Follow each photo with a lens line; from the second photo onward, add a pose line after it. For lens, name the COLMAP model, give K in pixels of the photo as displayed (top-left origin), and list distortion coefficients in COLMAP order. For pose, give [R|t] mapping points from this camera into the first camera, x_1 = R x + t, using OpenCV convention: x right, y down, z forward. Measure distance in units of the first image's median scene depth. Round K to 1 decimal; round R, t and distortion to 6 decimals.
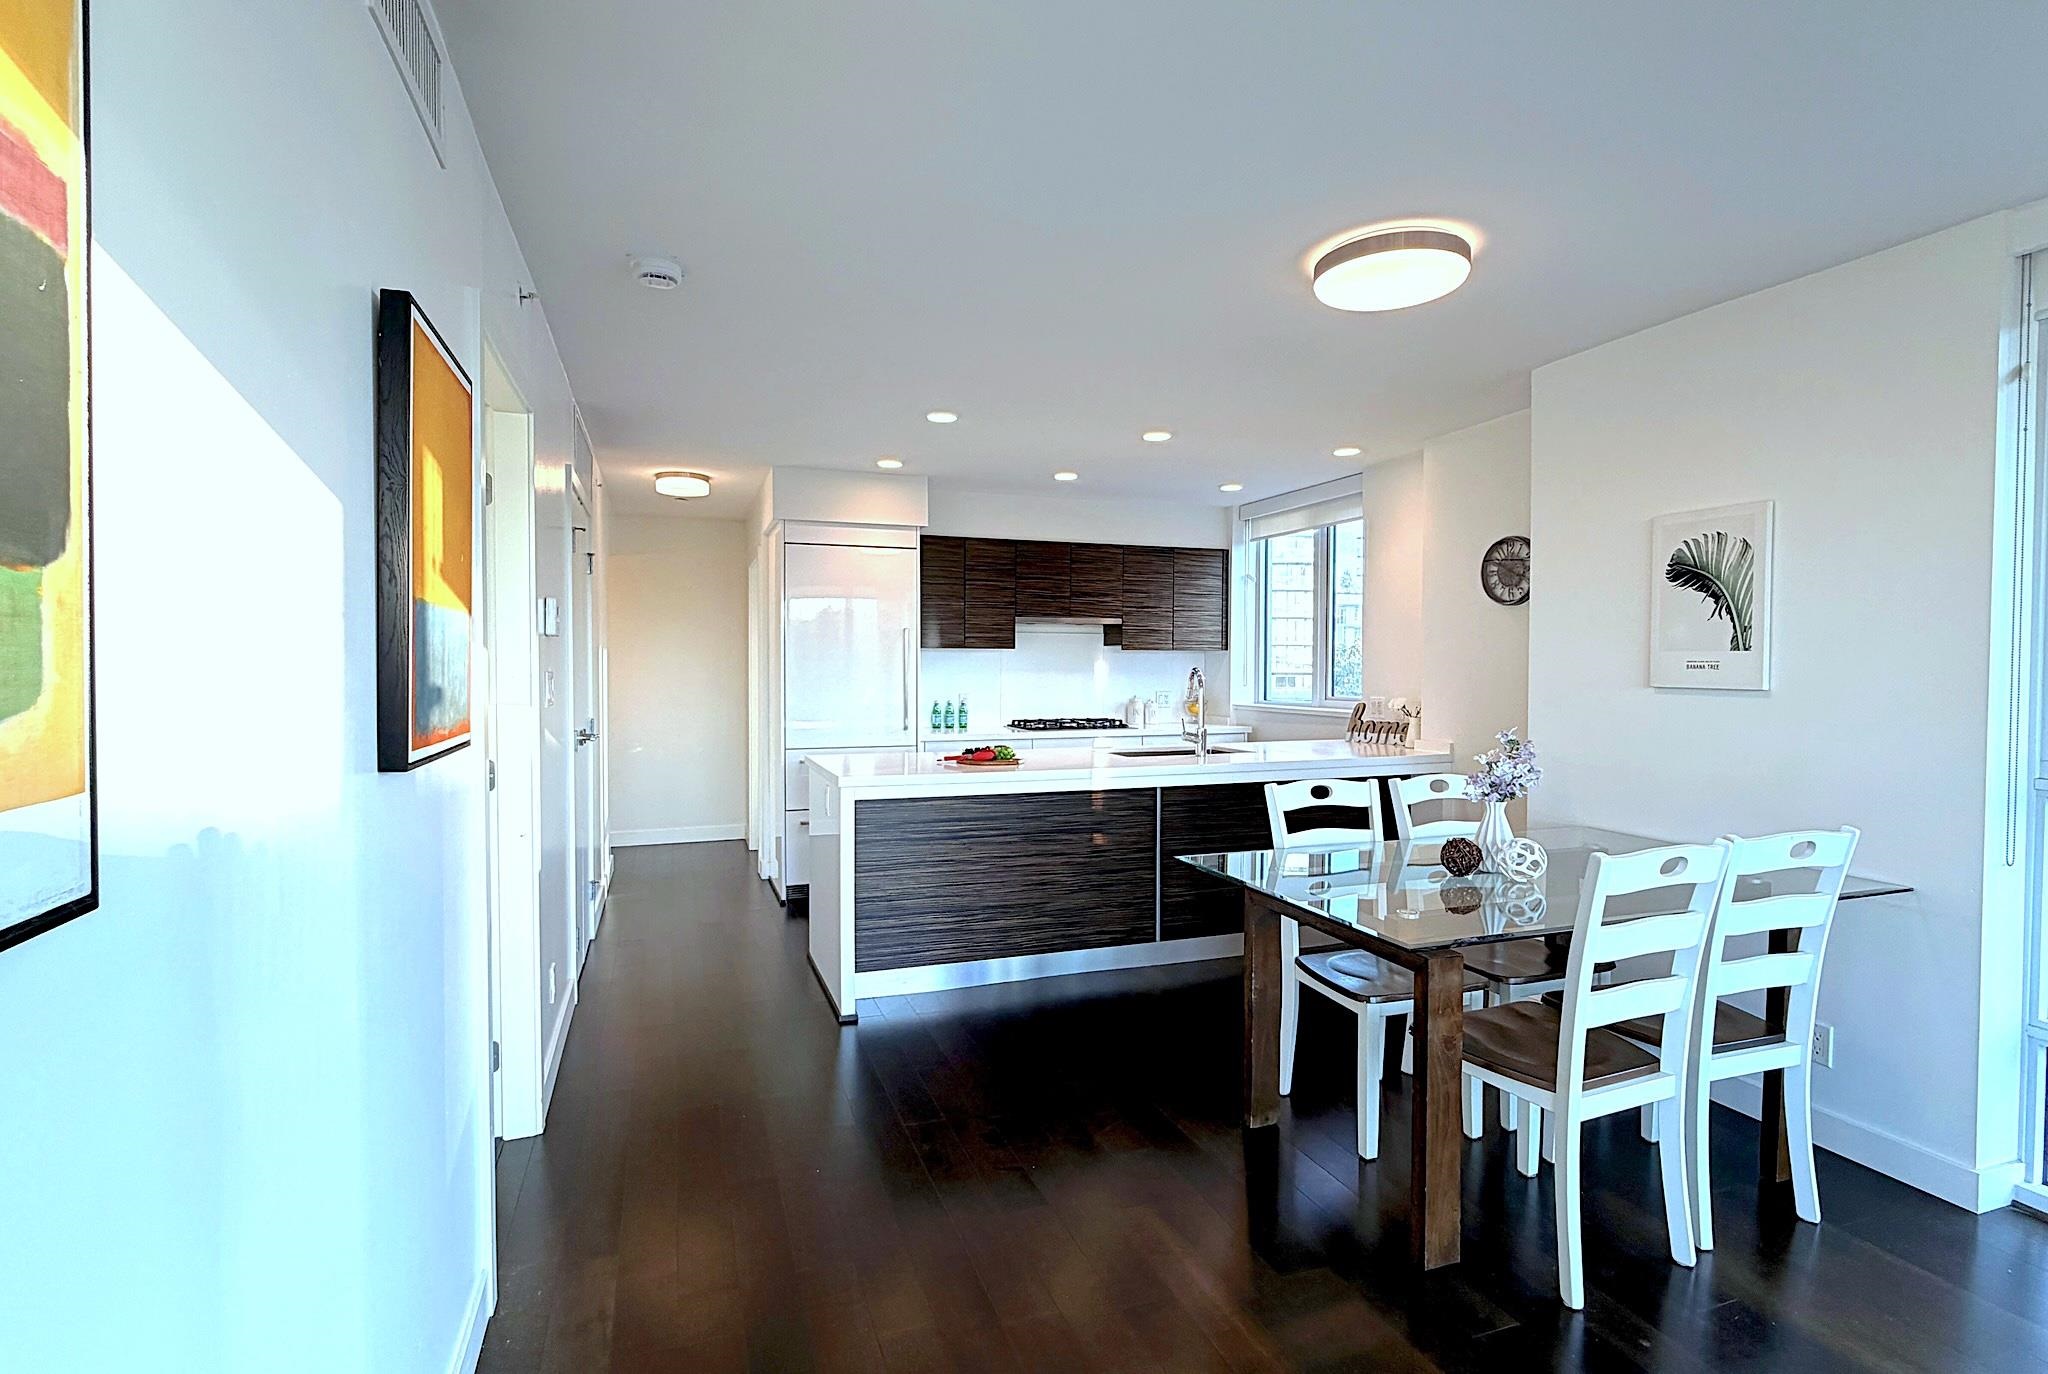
lens RADIAL K [[981.6, 0, 1024.0], [0, 981.6, 687.0], [0, 0, 1]] dist [-0.000403, 0.000573]
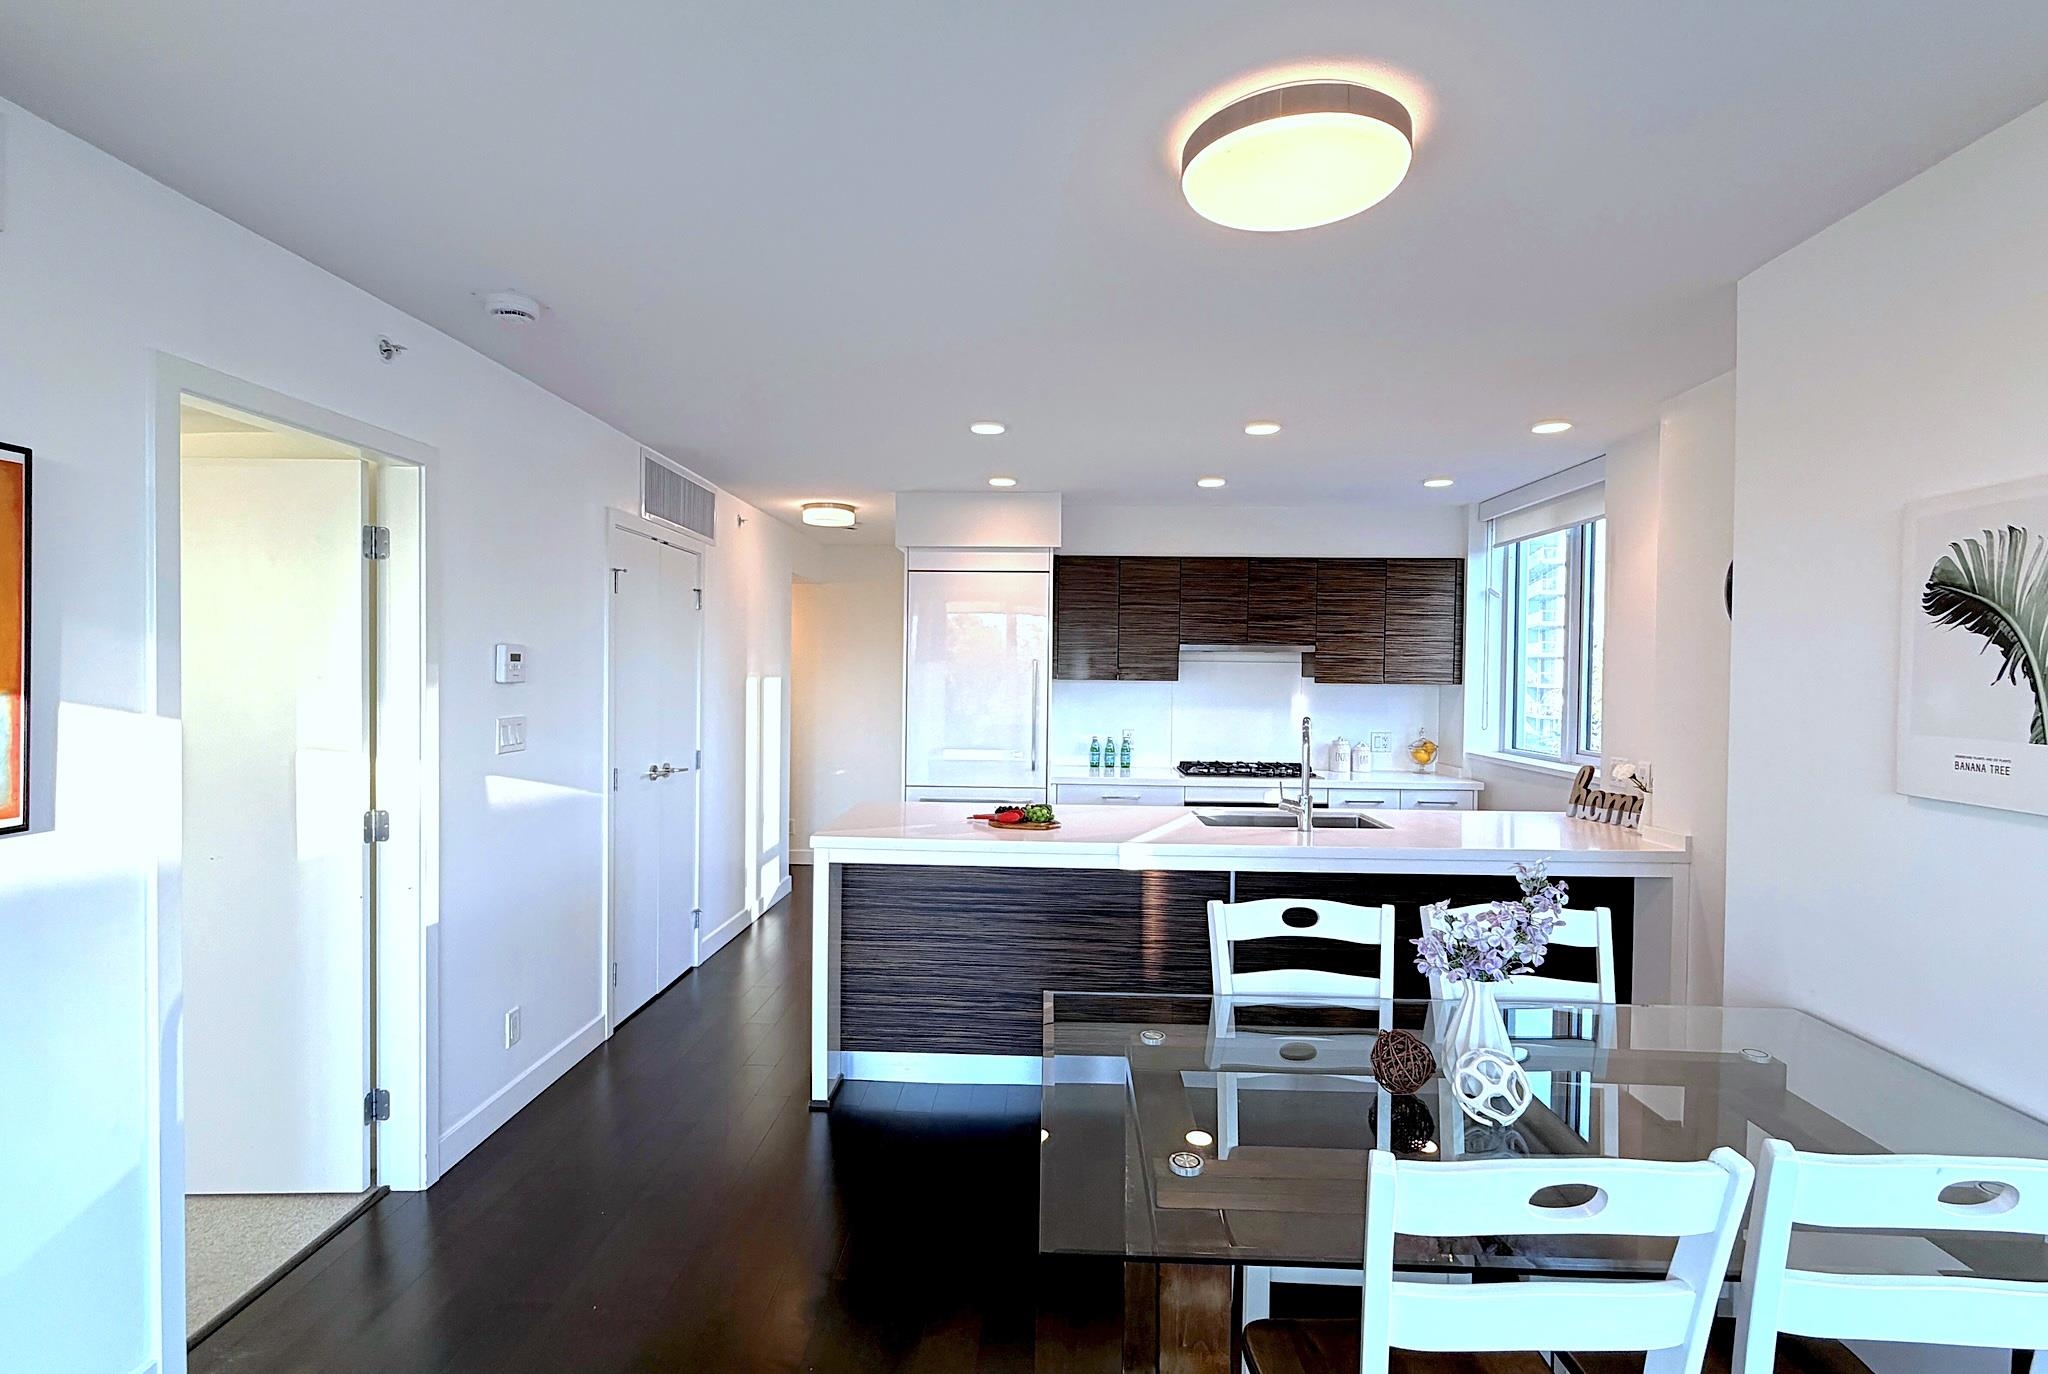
lens RADIAL K [[981.6, 0, 1024.0], [0, 981.6, 687.0], [0, 0, 1]] dist [-0.000403, 0.000573]
pose [[0.926607, 0.015475, -0.375712, 0.215046], [-0.019133, 0.999799, -0.006006, -0.028776], [0.375544, 0.012754, 0.926717, 0.150408]]
